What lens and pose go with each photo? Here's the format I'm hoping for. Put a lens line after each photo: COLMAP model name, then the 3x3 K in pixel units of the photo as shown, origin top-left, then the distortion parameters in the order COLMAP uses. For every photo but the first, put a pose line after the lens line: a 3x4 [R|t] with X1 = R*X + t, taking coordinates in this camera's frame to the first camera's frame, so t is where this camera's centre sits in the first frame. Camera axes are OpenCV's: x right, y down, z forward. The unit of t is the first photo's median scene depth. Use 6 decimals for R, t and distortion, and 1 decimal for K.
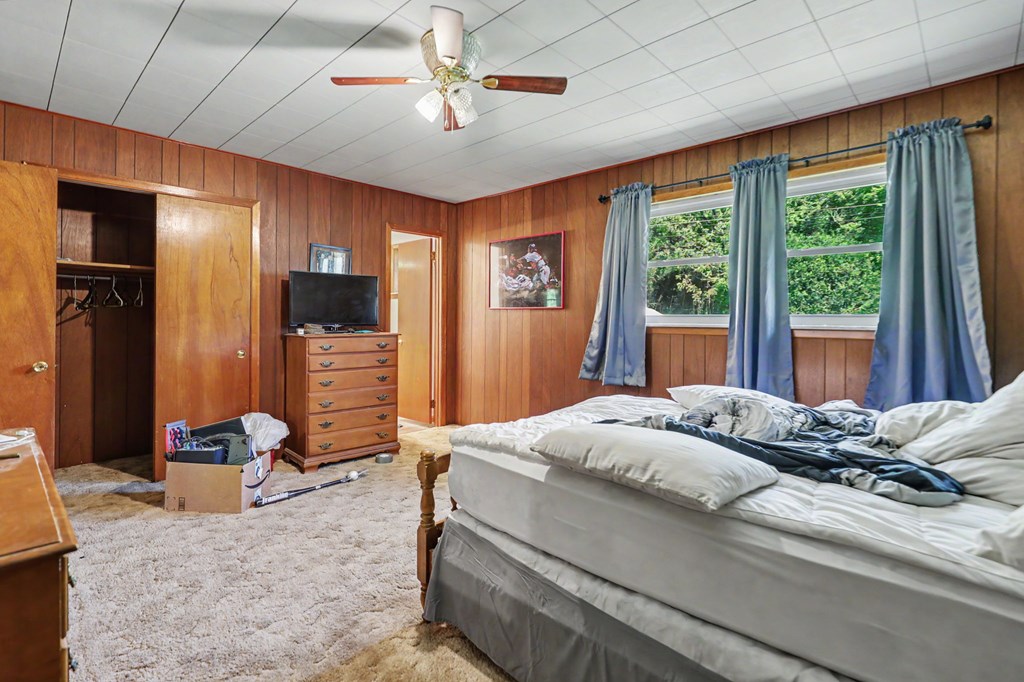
lens RADIAL K [[480.8, 0, 493.3], [0, 480.8, 318.0], [0, 0, 1]] dist [-0.000320, -0.000439]
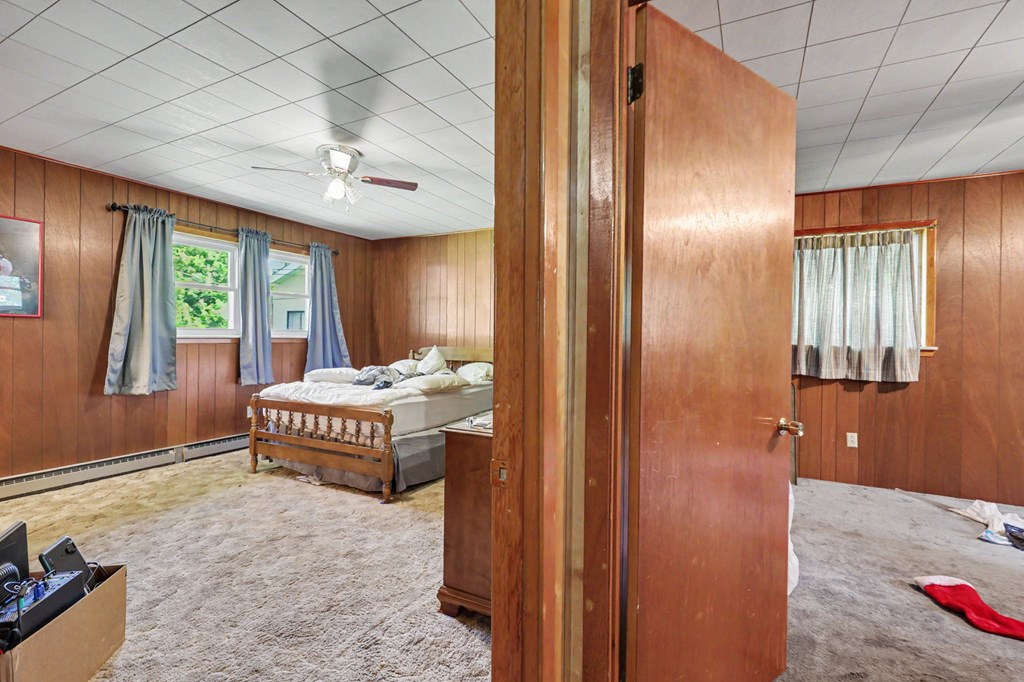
lens RADIAL K [[480.8, 0, 509.2], [0, 480.8, 338.9], [0, 0, 1]] dist [-0.000320, -0.000439]
pose [[-0.285221, -0.018929, 0.958275, -1.153345], [-0.017314, 0.999744, 0.014595, -0.013150], [-0.958305, -0.012429, -0.285476, 0.625428]]
